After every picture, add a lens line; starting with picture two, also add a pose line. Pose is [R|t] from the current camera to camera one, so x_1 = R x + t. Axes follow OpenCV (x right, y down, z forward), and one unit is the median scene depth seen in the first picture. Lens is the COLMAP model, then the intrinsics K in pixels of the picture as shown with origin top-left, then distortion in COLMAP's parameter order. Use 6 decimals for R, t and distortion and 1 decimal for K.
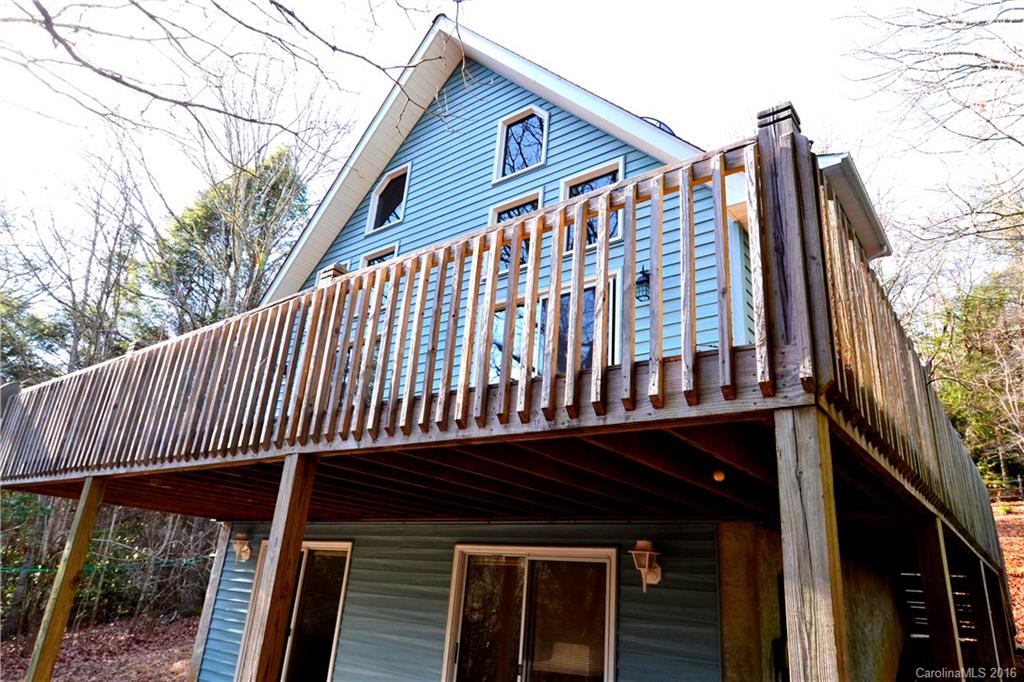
lens RADIAL K [[649.8, 0, 512.0], [0, 649.8, 341.0], [0, 0, 1]] dist [0.001871, 0.000379]
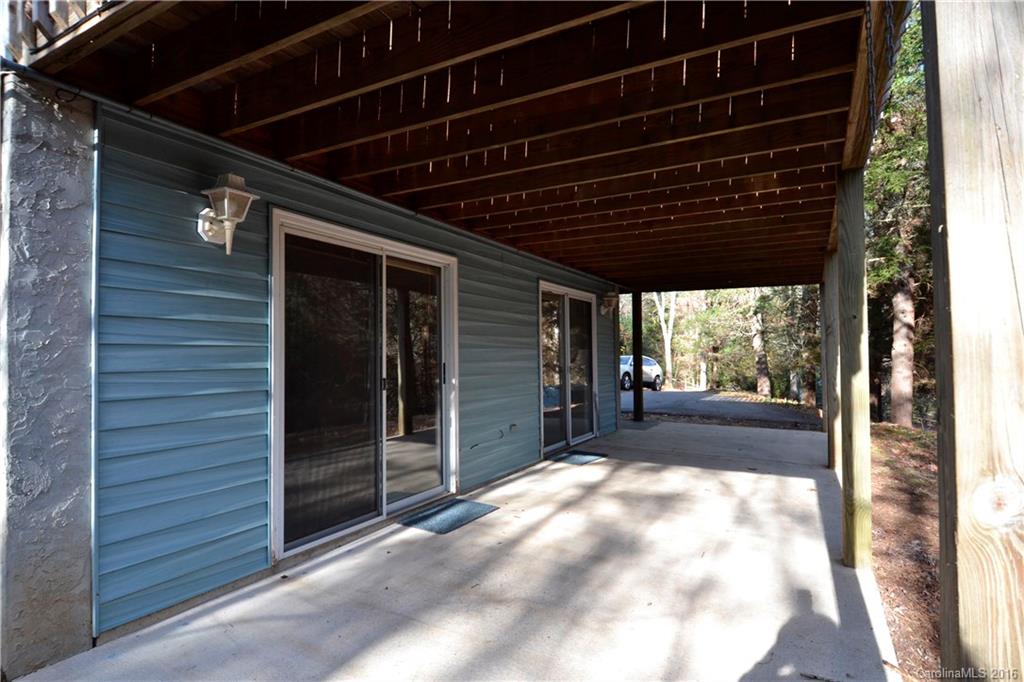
lens RADIAL K [[545.6, 0, 512.0], [0, 545.6, 341.0], [0, 0, 1]] dist [-0.056158, -0.000485]
pose [[-0.156812, -0.050267, 0.986348, -0.935773], [-0.361720, 0.932233, -0.009998, 0.408498], [-0.919004, -0.358350, -0.164368, 1.082088]]
